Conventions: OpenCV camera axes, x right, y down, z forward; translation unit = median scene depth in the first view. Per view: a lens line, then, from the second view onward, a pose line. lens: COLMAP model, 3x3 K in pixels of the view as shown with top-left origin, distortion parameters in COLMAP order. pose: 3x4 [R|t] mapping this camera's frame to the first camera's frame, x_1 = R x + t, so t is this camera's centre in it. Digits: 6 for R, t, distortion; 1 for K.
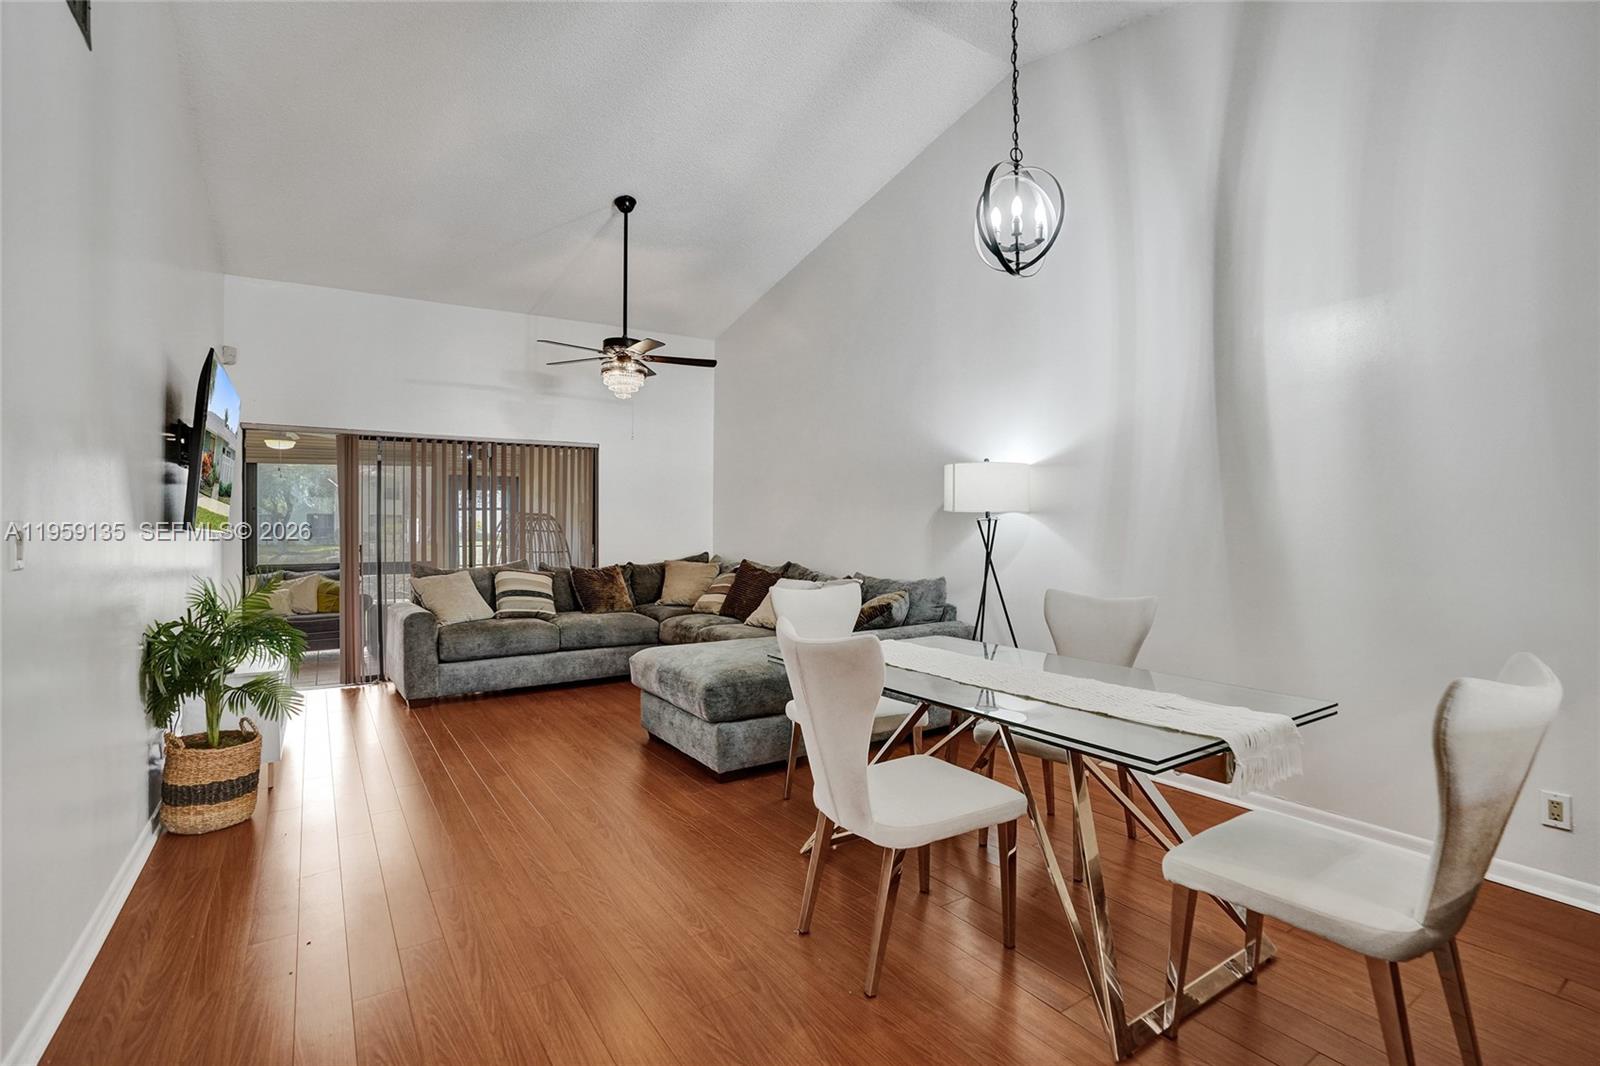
lens RADIAL K [[733.6, 0, 800.0], [0, 733.6, 533.0], [0, 0, 1]] dist [-0.000901, -0.000092]
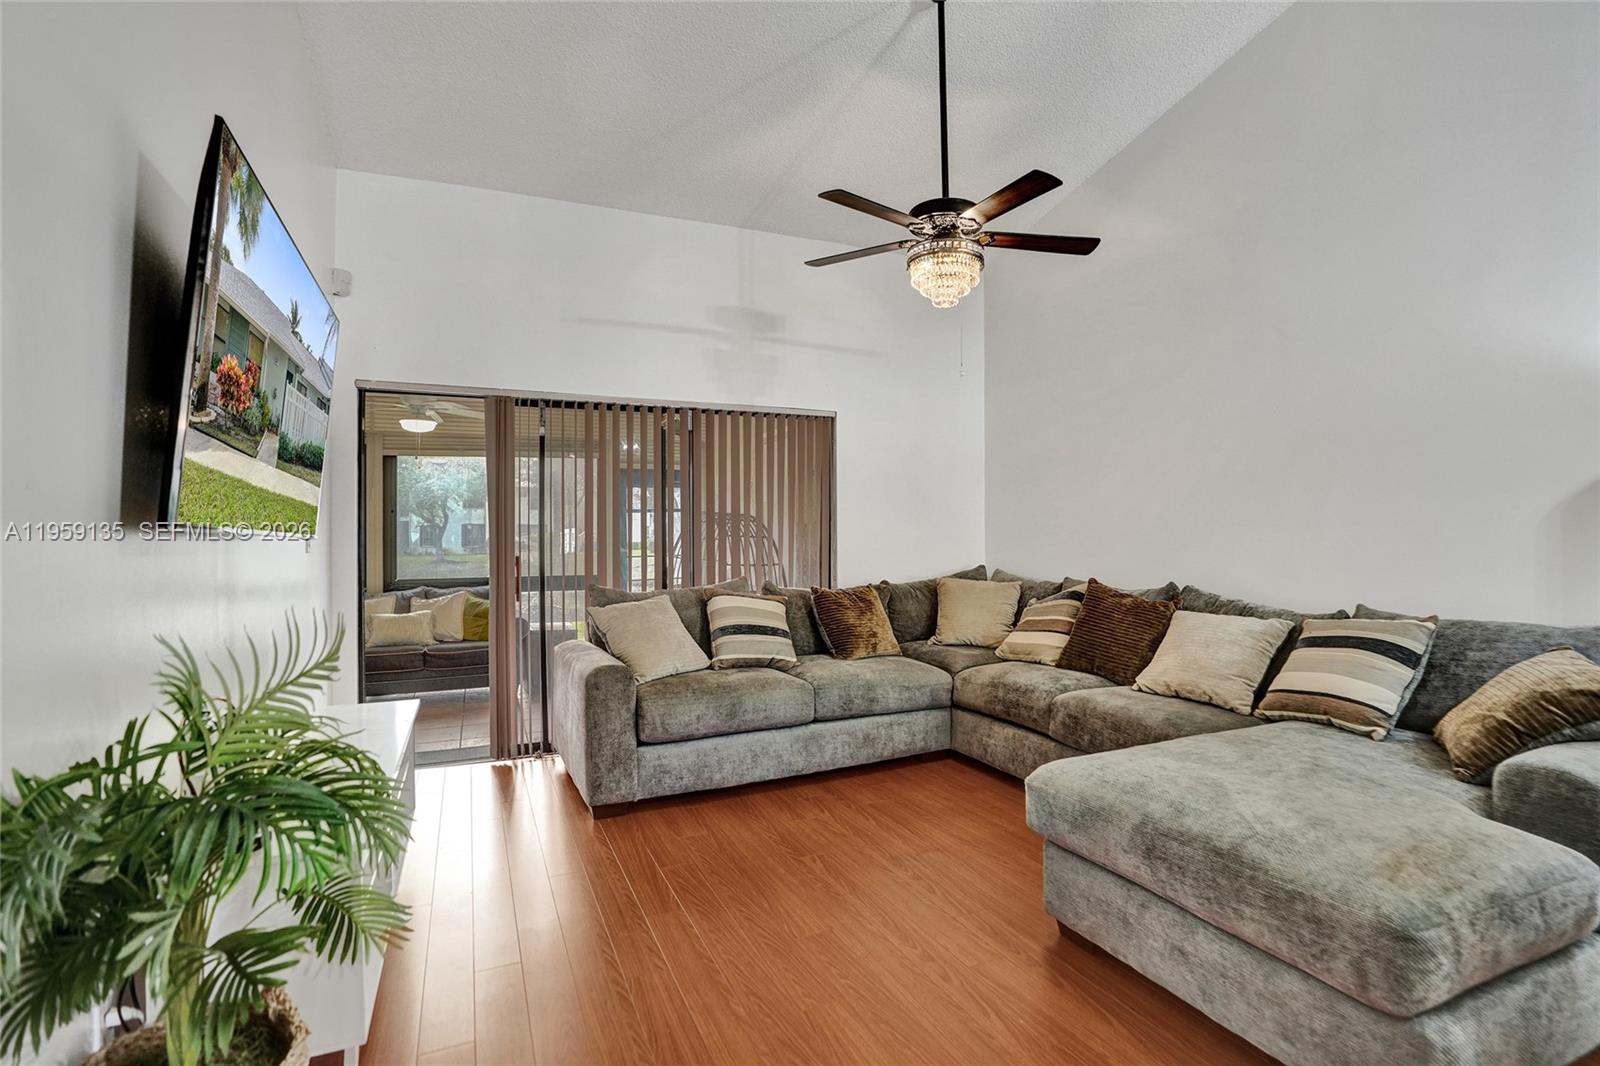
lens RADIAL K [[744.7, 0, 854.4], [0, 744.7, 533.6], [0, 0, 1]] dist [-0.029846, -0.000116]
pose [[0.994620, -0.004652, -0.103491, -0.214136], [0.003533, 0.999933, -0.010999, 0.004172], [0.103535, 0.010575, 0.994570, 0.344849]]
